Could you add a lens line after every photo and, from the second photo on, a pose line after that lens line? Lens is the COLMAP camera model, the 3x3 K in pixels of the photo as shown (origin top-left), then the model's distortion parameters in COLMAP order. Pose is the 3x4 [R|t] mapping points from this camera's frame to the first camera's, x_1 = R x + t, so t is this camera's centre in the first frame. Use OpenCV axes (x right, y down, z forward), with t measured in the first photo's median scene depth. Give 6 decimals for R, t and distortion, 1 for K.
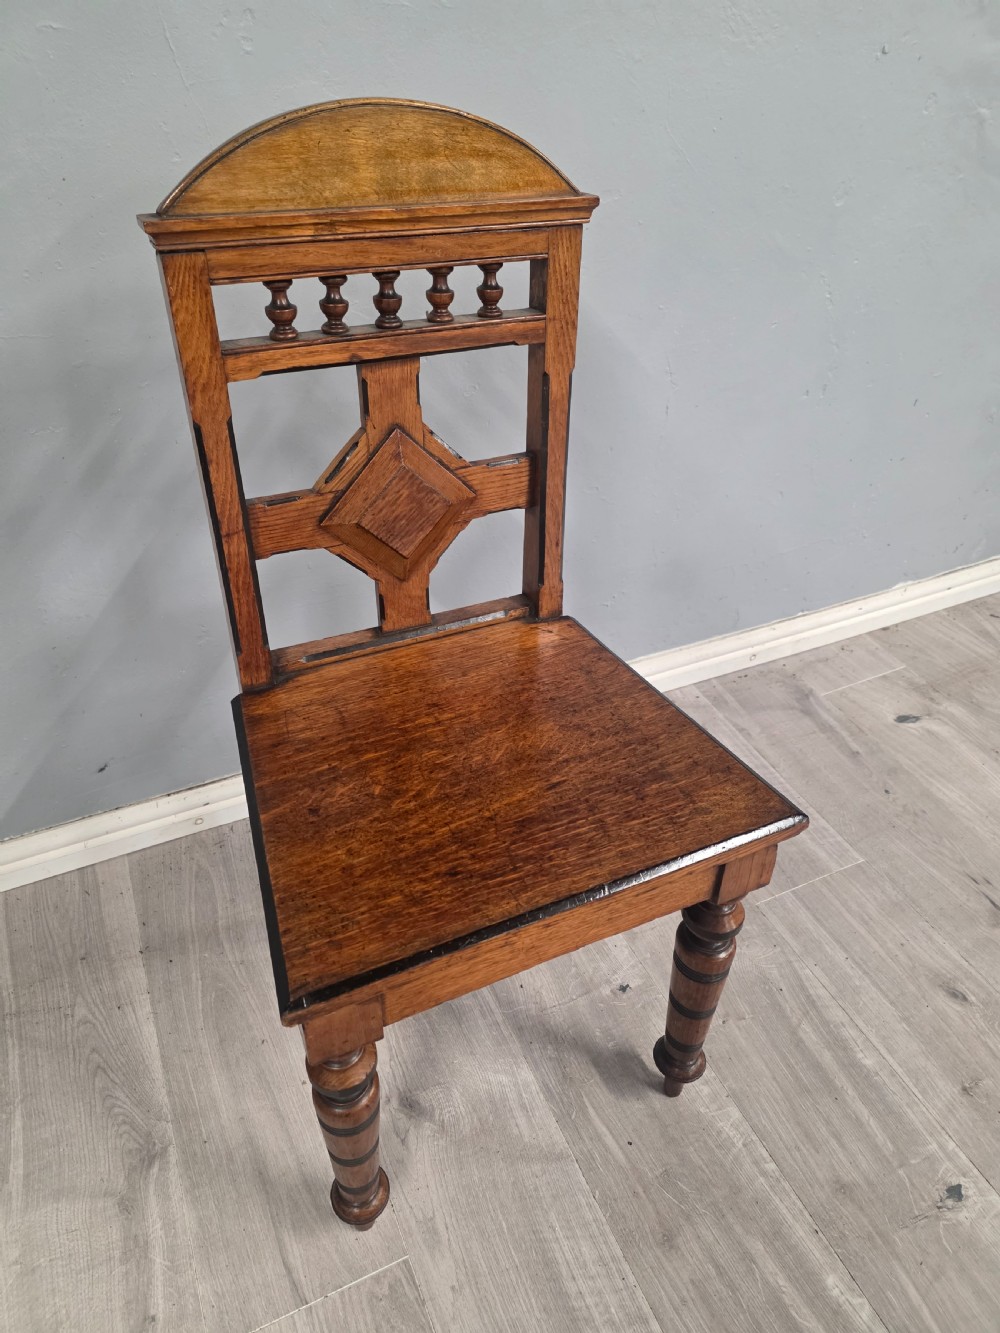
lens RADIAL K [[905.0, 0, 501.9], [0, 905.0, 656.9], [0, 0, 1]] dist [0.063335, -0.065857]
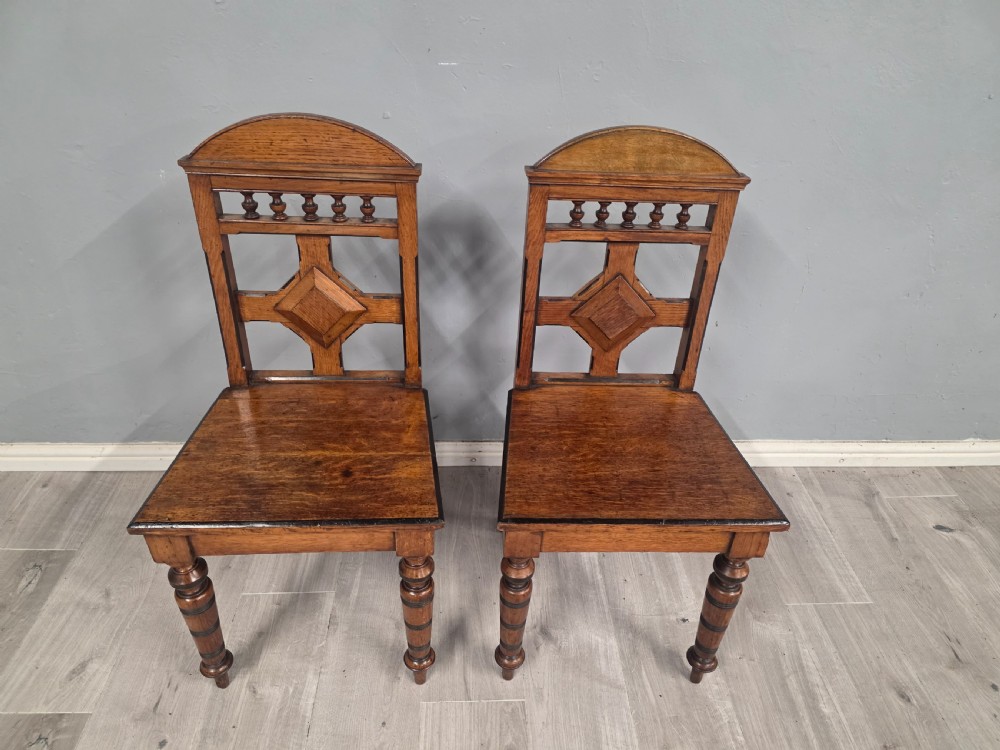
lens RADIAL K [[678.9, 0, 503.4], [0, 678.9, 374.9], [0, 0, 1]] dist [0.063335, -0.065857]
pose [[0.927431, 0.224966, -0.298767, 0.119848], [-0.244178, 0.969323, -0.028095, 0.053626], [0.283282, 0.099008, 0.953912, -0.395782]]
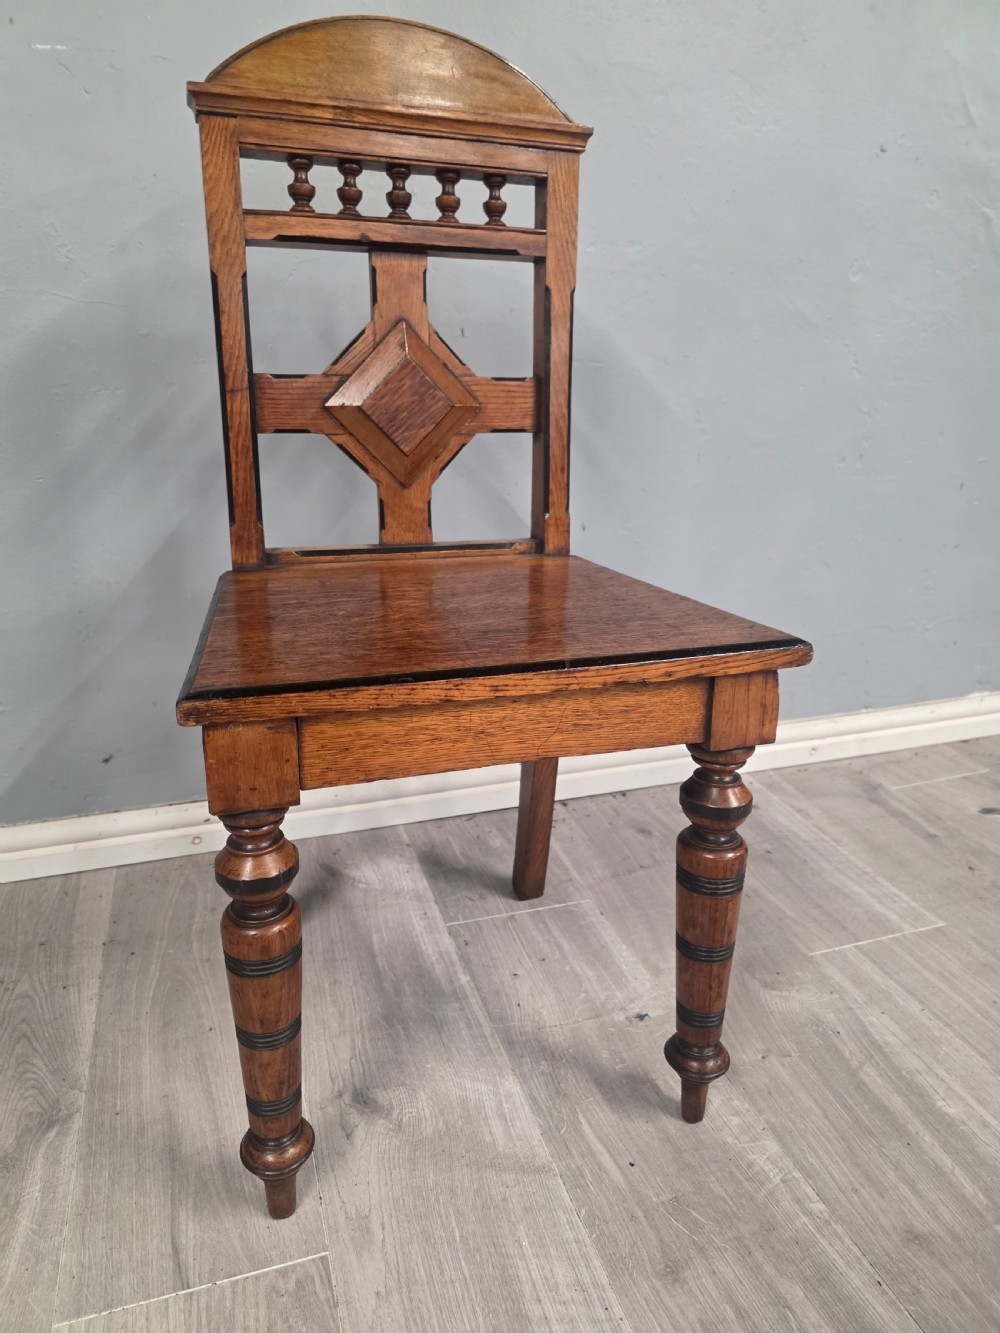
lens RADIAL K [[905.0, 0, 498.0], [0, 905.0, 658.6], [0, 0, 1]] dist [0.063335, -0.065857]
pose [[0.992924, 0.023515, -0.116396, 0.111024], [-0.060573, 0.943382, -0.326130, 0.399477], [0.102137, 0.330873, 0.938132, 0.117503]]
